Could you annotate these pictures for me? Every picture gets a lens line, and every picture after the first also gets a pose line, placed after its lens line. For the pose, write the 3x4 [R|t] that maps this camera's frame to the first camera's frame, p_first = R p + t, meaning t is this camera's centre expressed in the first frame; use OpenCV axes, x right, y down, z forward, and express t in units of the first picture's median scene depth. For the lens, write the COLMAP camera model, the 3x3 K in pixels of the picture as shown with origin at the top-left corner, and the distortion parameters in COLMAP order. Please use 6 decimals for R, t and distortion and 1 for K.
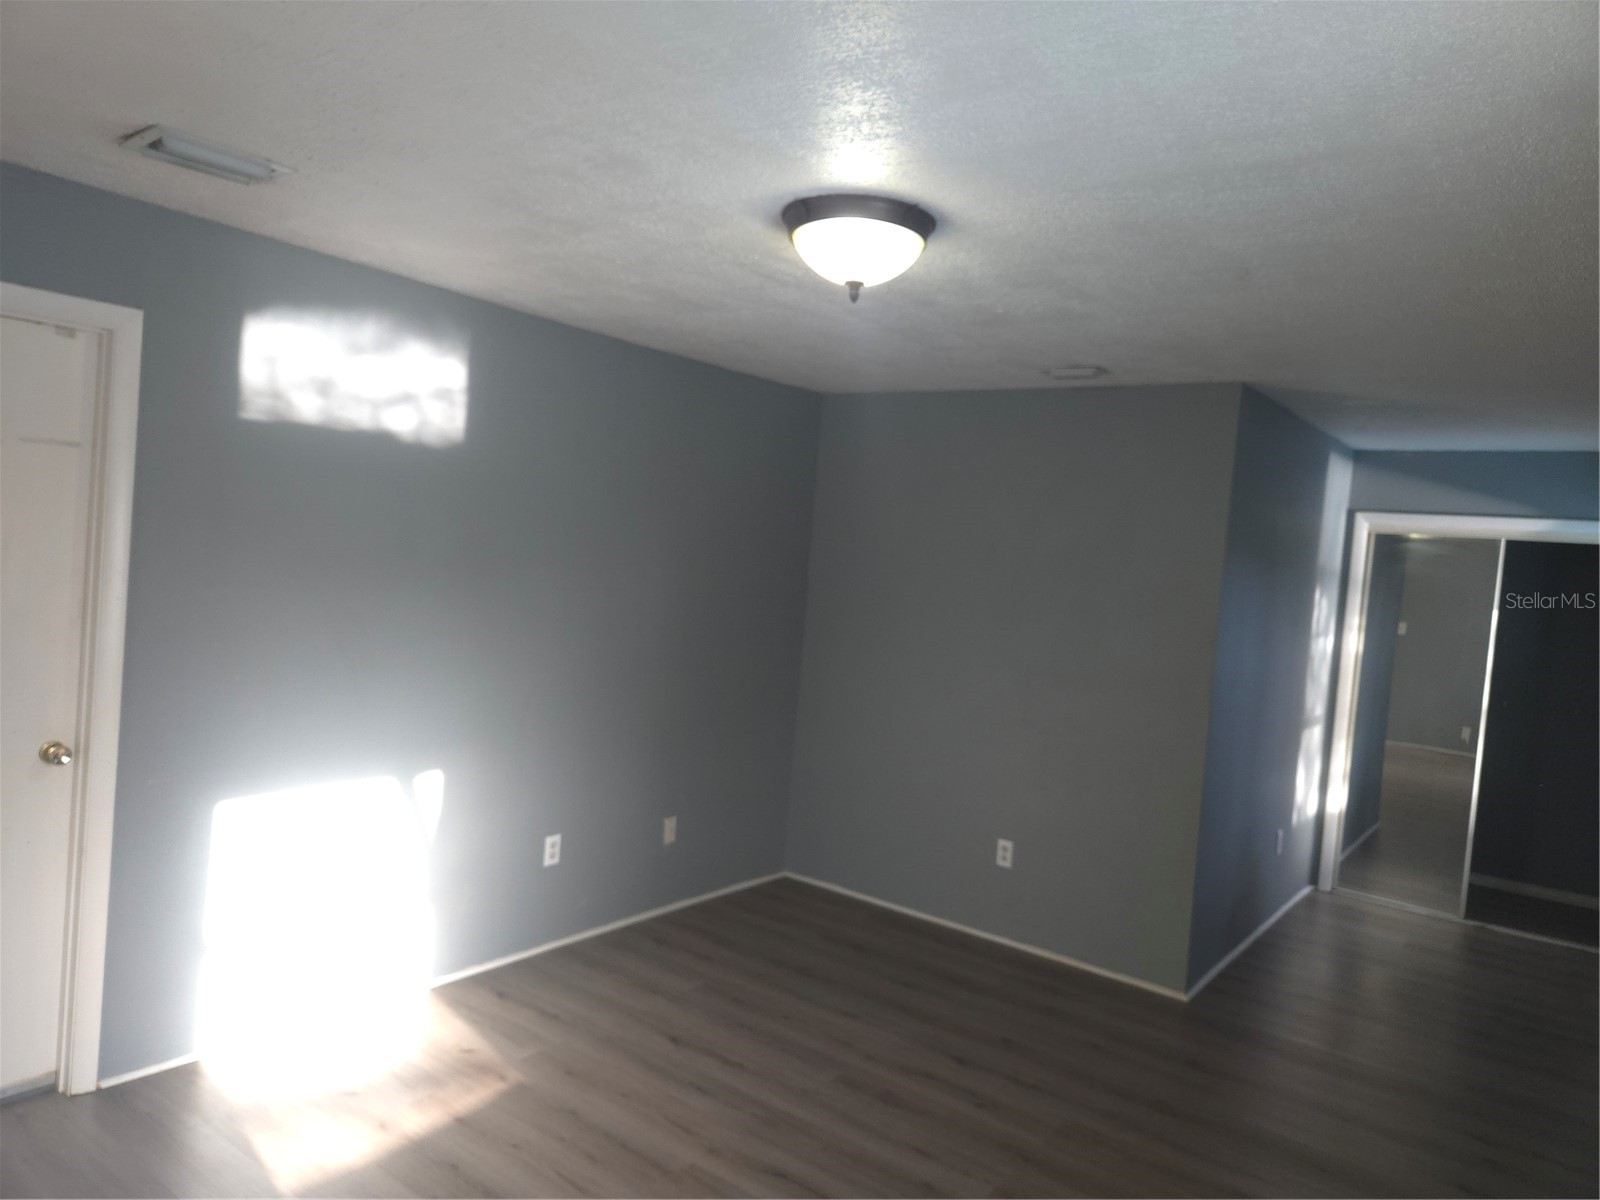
lens RADIAL K [[1068.5, 0, 791.6], [0, 1068.5, 608.7], [0, 0, 1]] dist [0.078175, -0.062825]
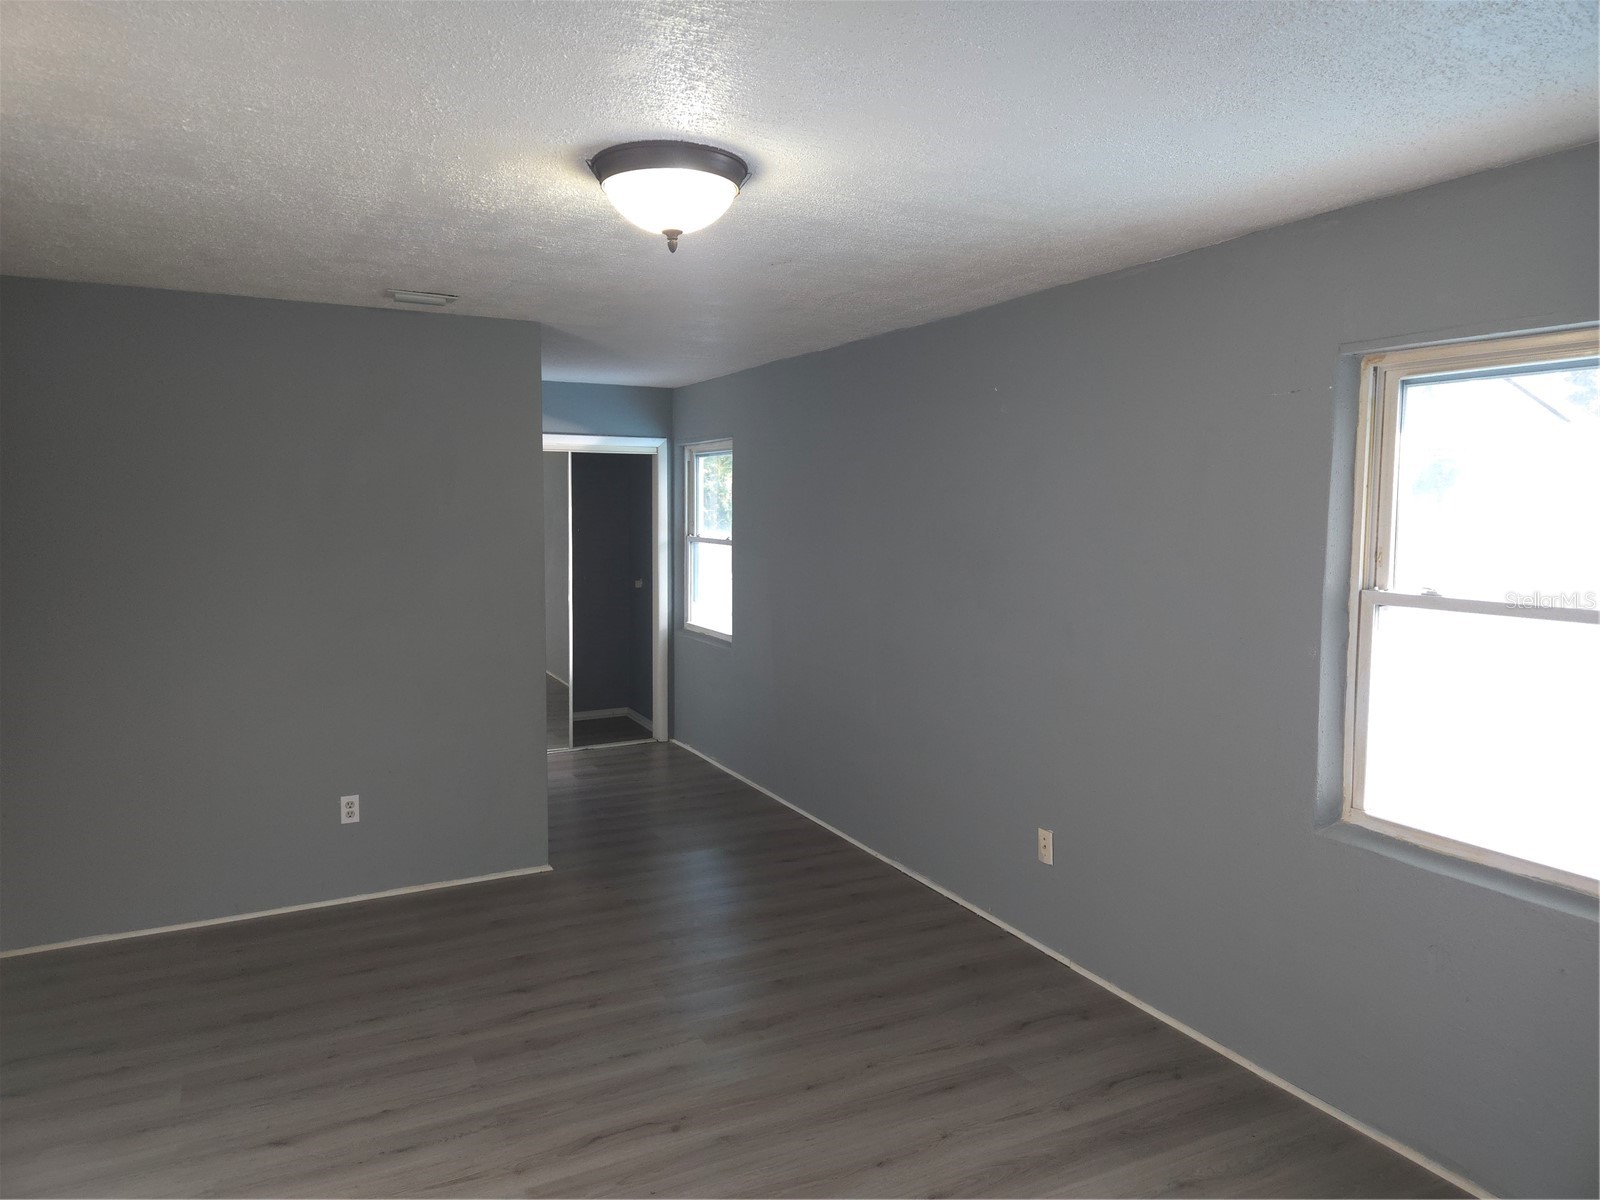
lens RADIAL K [[1068.5, 0, 791.6], [0, 1068.5, 608.7], [0, 0, 1]] dist [0.078175, -0.062825]
pose [[0.437907, -0.162346, 0.884240, -0.559685], [0.077851, 0.986713, 0.142605, -0.062103], [-0.895643, 0.006391, 0.444728, 0.305218]]
